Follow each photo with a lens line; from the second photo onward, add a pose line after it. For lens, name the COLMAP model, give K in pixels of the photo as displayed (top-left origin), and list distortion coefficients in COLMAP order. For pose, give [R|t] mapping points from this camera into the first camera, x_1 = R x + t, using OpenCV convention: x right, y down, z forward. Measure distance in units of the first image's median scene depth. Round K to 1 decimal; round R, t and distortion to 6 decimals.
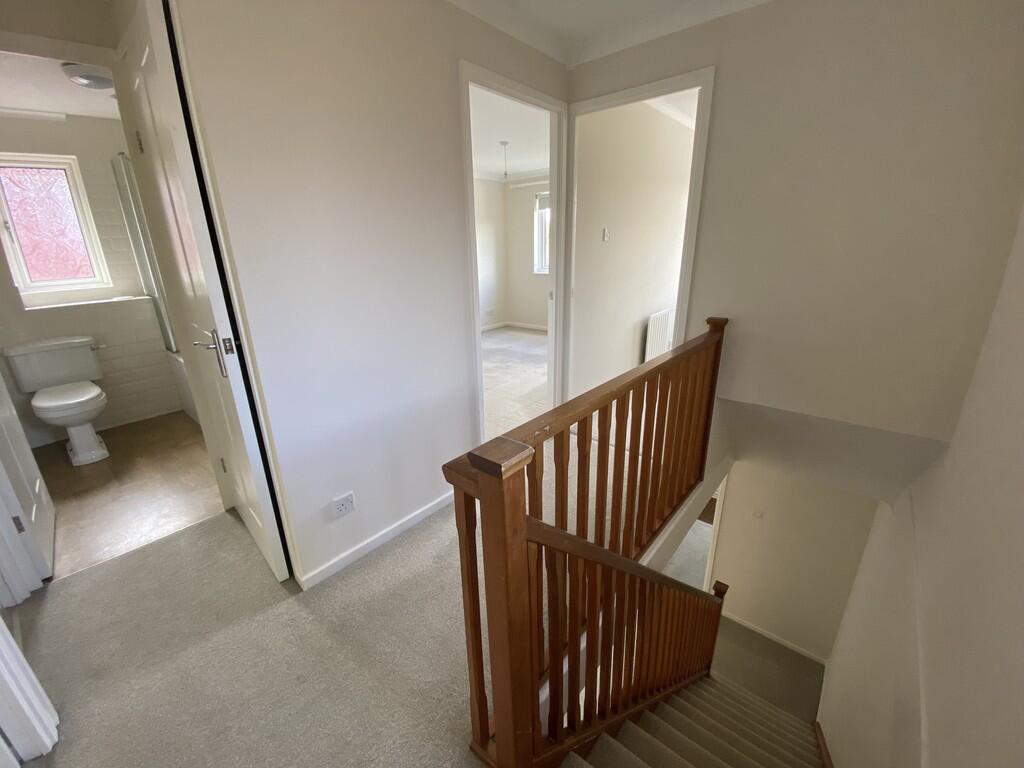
lens RADIAL K [[417.9, 0, 512.9], [0, 417.9, 380.7], [0, 0, 1]] dist [0.026974, -0.022325]
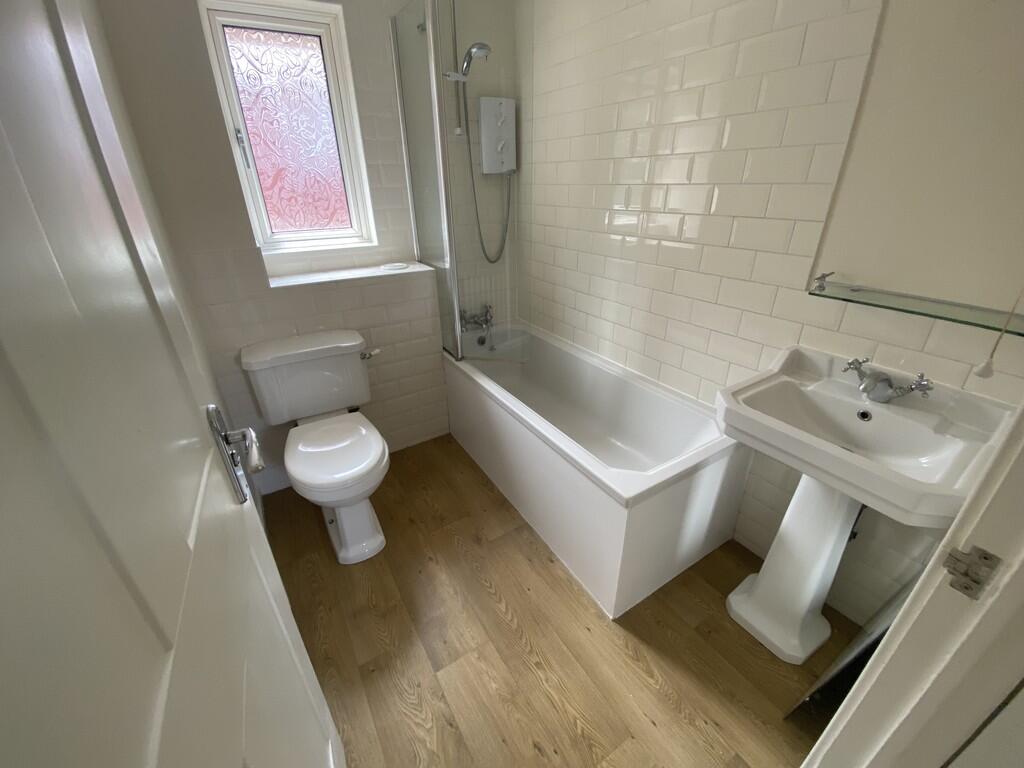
lens RADIAL K [[417.9, 0, 512.9], [0, 417.9, 380.7], [0, 0, 1]] dist [0.026974, -0.022325]
pose [[0.952248, 0.132601, -0.275028, -0.616882], [-0.095418, 0.984896, 0.144482, -0.147917], [0.290032, -0.111340, 0.950518, 0.478007]]
